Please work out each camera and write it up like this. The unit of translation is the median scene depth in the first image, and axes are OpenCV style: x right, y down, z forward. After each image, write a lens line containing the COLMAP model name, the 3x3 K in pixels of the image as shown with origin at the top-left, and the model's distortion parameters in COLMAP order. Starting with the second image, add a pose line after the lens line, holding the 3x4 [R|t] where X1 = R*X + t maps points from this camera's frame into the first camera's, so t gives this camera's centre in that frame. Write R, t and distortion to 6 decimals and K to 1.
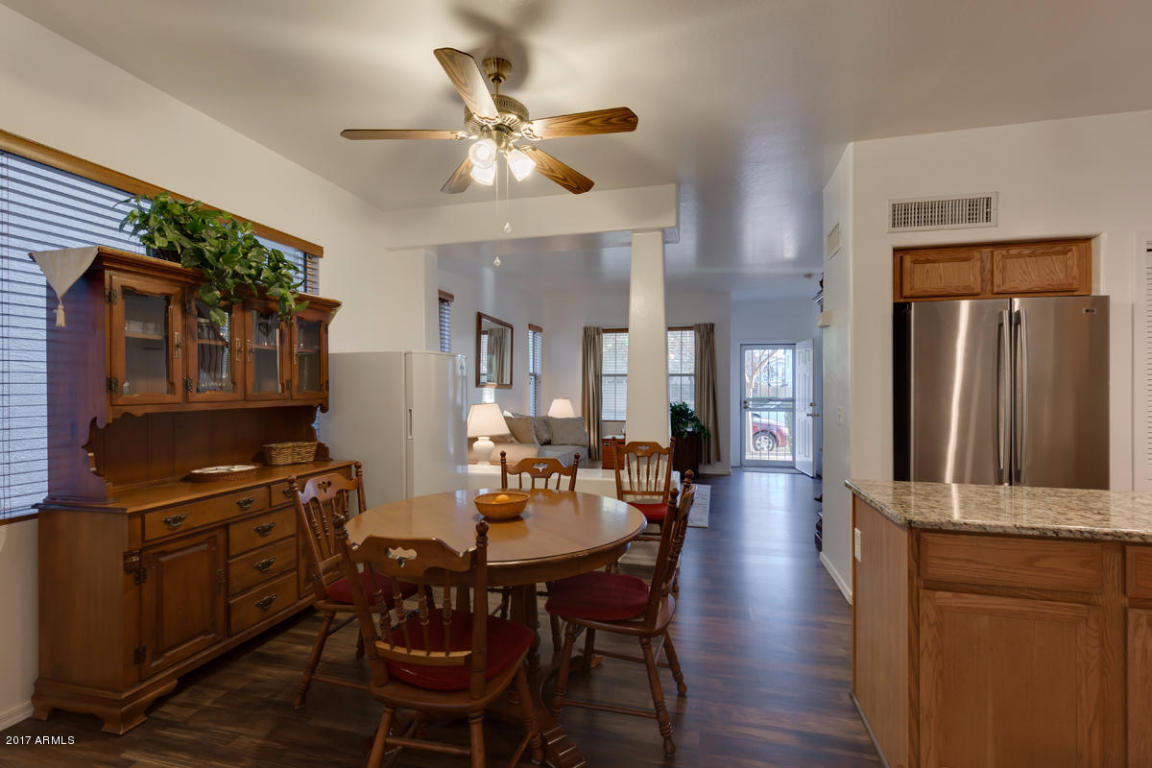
lens RADIAL K [[519.0, 0, 580.6], [0, 519.0, 386.3], [0, 0, 1]] dist [0.007733, -0.001877]
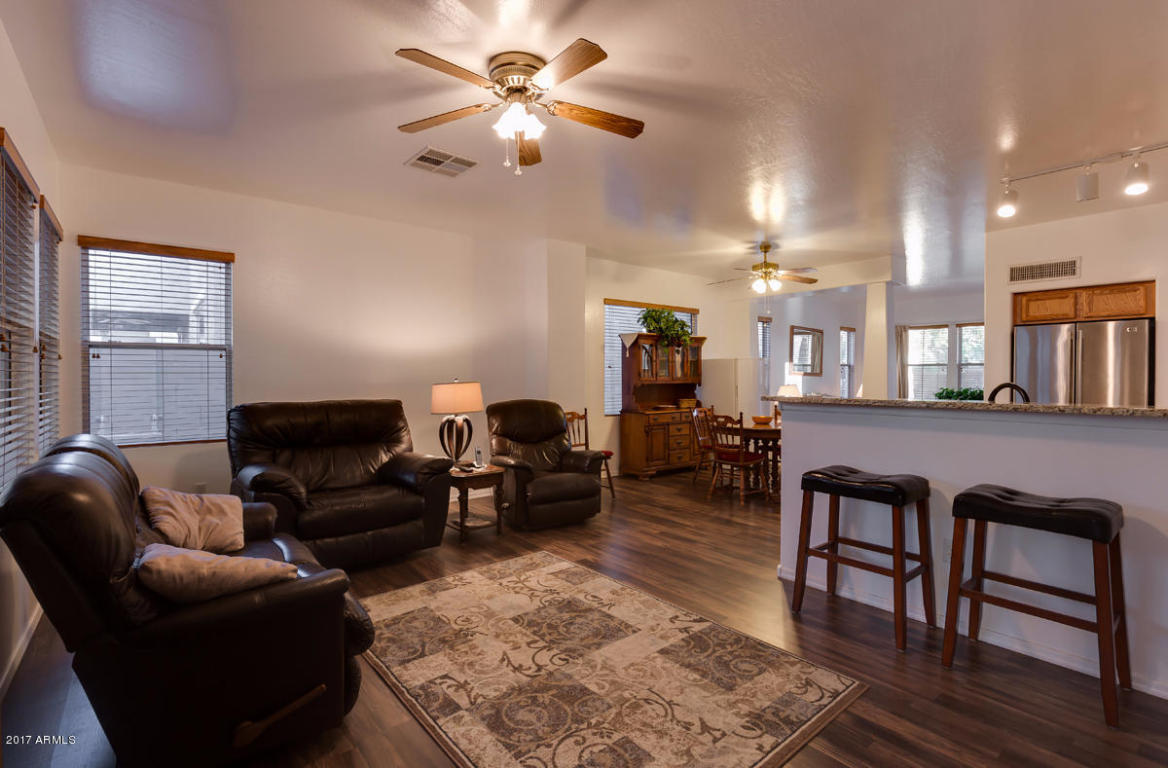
lens RADIAL K [[541.0, 0, 577.7], [0, 541.0, 384.3], [0, 0, 1]] dist [0.000770, 0.000577]
pose [[0.784530, 0.011820, -0.619978, 0.620915], [0.001654, 0.999775, 0.021155, -0.010108], [0.620089, -0.017622, 0.784334, -1.327142]]
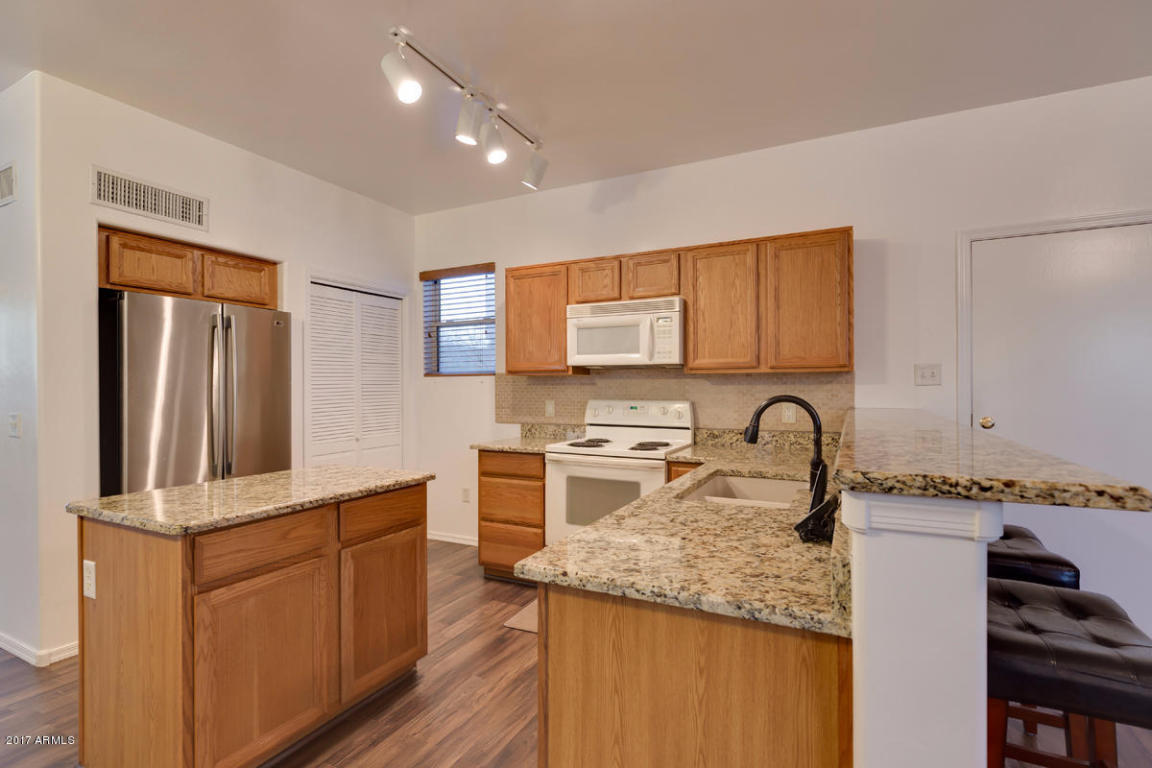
lens RADIAL K [[544.5, 0, 570.4], [0, 544.5, 386.3], [0, 0, 1]] dist [0.001378, -0.003227]
pose [[0.228846, -0.000905, 0.973462, -0.091519], [0.000759, 0.999999, 0.000751, 0.000453], [-0.973462, 0.000567, 0.228847, 0.050095]]
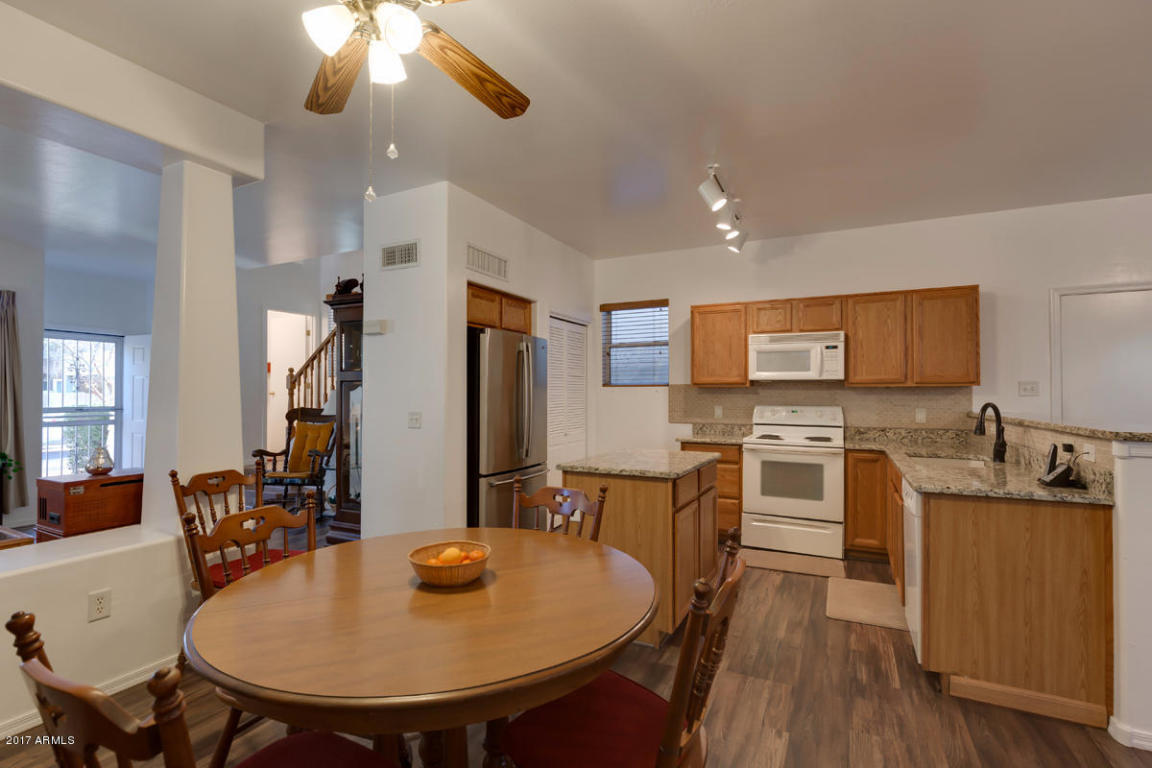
lens RADIAL K [[539.6, 0, 560.0], [0, 539.6, 386.2], [0, 0, 1]] dist [-0.002297, -0.001478]
pose [[0.225772, 0.014260, 0.974076, -0.621208], [-0.005787, 0.999895, -0.013297, -0.000688], [-0.974163, -0.002635, 0.225830, 0.525245]]
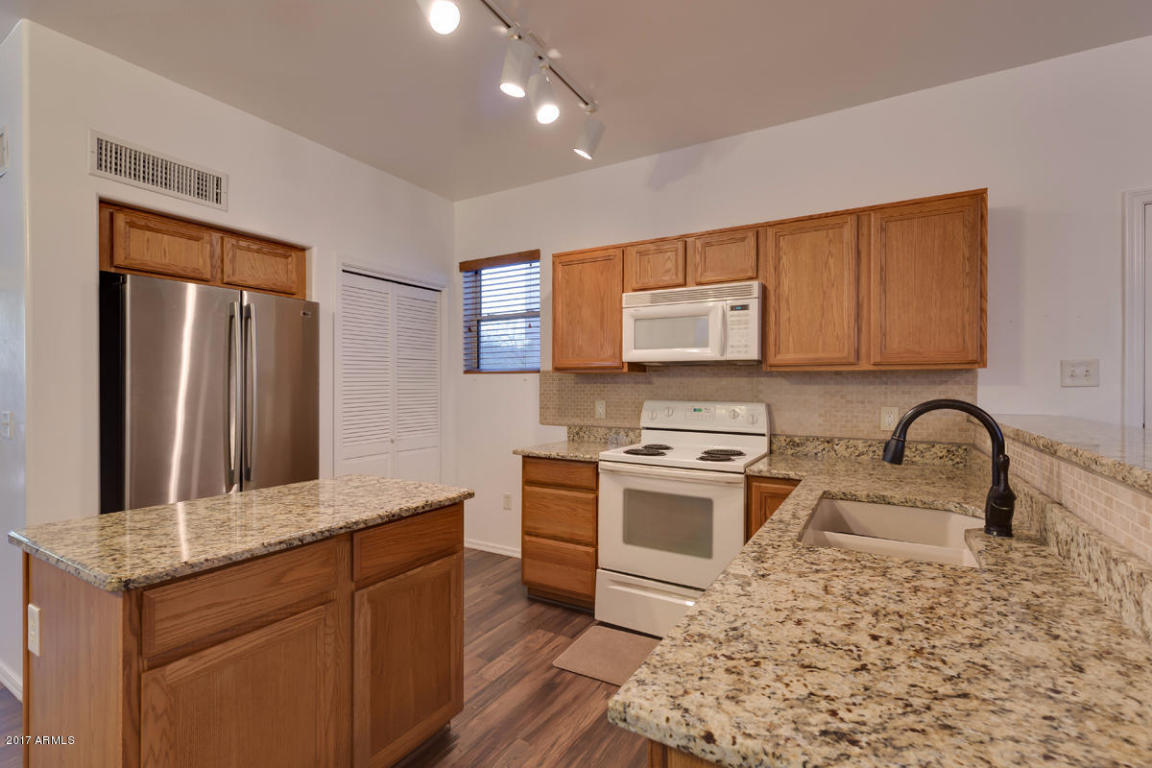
lens RADIAL K [[519.0, 0, 569.2], [0, 519.0, 386.4], [0, 0, 1]] dist [0.007733, -0.001877]
pose [[0.291744, -0.002258, 0.956494, 0.082631], [-0.005278, 0.999978, 0.003970, 0.000350], [-0.956482, -0.006206, 0.291726, 0.137855]]
